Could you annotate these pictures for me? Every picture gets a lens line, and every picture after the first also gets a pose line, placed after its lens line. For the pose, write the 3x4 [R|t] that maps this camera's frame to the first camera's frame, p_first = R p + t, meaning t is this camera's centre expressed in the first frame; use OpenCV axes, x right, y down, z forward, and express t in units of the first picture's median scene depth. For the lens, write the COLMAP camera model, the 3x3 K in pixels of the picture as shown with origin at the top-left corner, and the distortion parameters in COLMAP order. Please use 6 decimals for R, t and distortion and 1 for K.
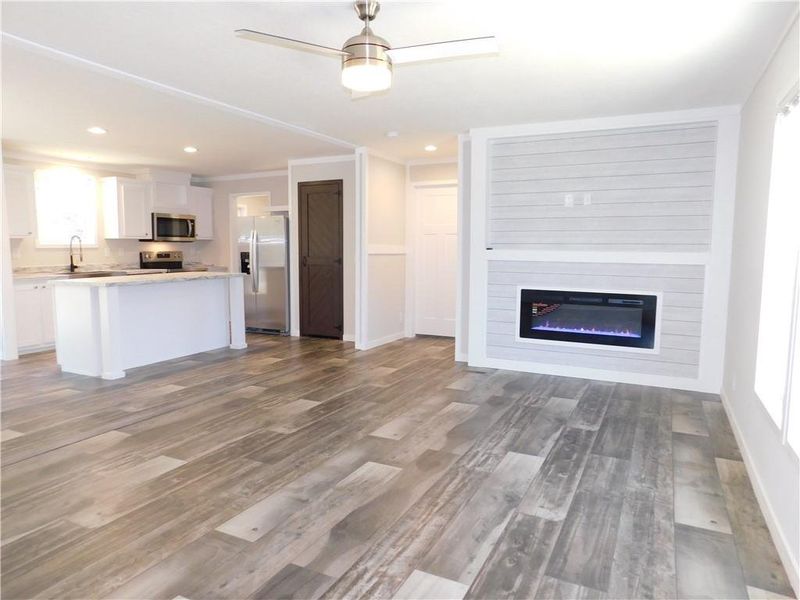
lens RADIAL K [[540.9, 0, 410.3], [0, 540.9, 301.7], [0, 0, 1]] dist [-0.004279, 0.003362]
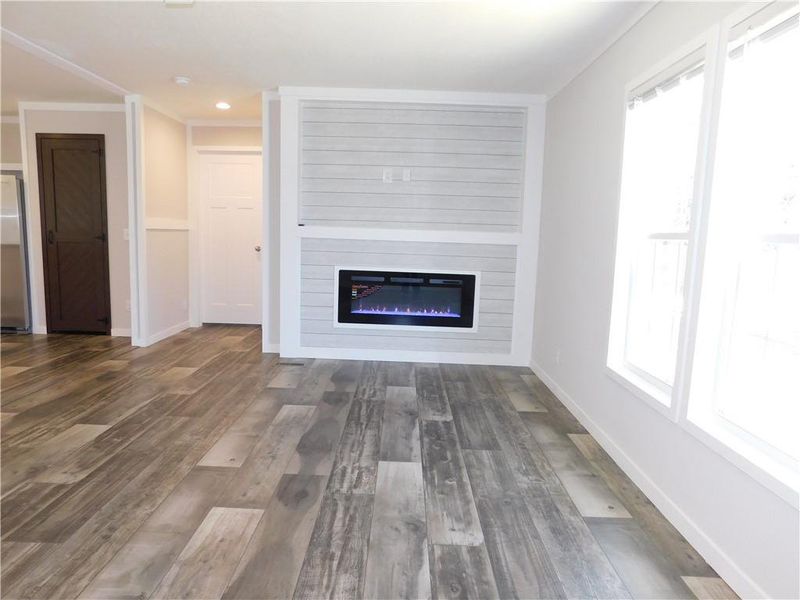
lens RADIAL K [[527.8, 0, 400.7], [0, 527.8, 299.0], [0, 0, 1]] dist [-0.056118, 0.049966]
pose [[0.905984, -0.034533, 0.421900, -0.087269], [0.020088, 0.999051, 0.038637, -0.007190], [-0.422834, -0.026529, 0.905819, 0.163908]]
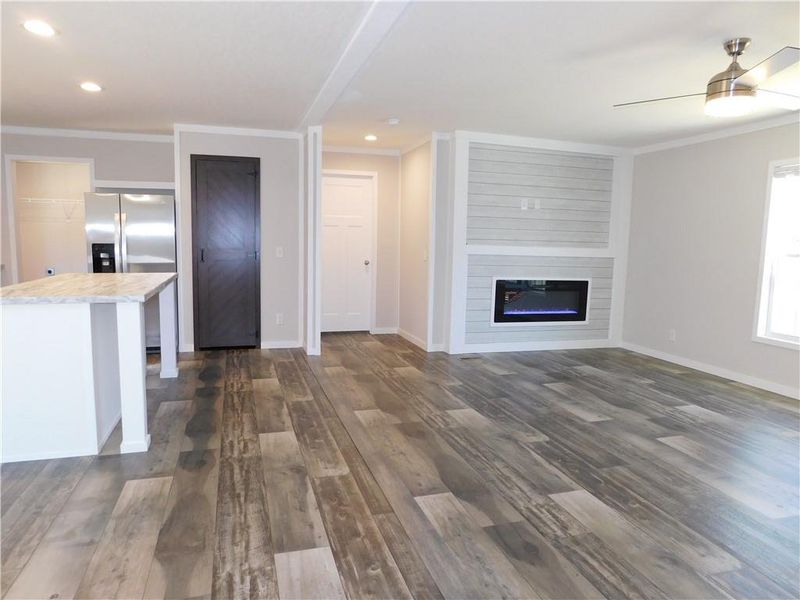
lens RADIAL K [[526.3, 0, 404.7], [0, 526.3, 301.8], [0, 0, 1]] dist [-0.029839, -0.000723]
pose [[0.726095, -0.069786, 0.684043, -0.766492], [0.049574, 0.997560, 0.049150, -0.045795], [-0.685805, -0.001777, 0.727784, 0.363798]]
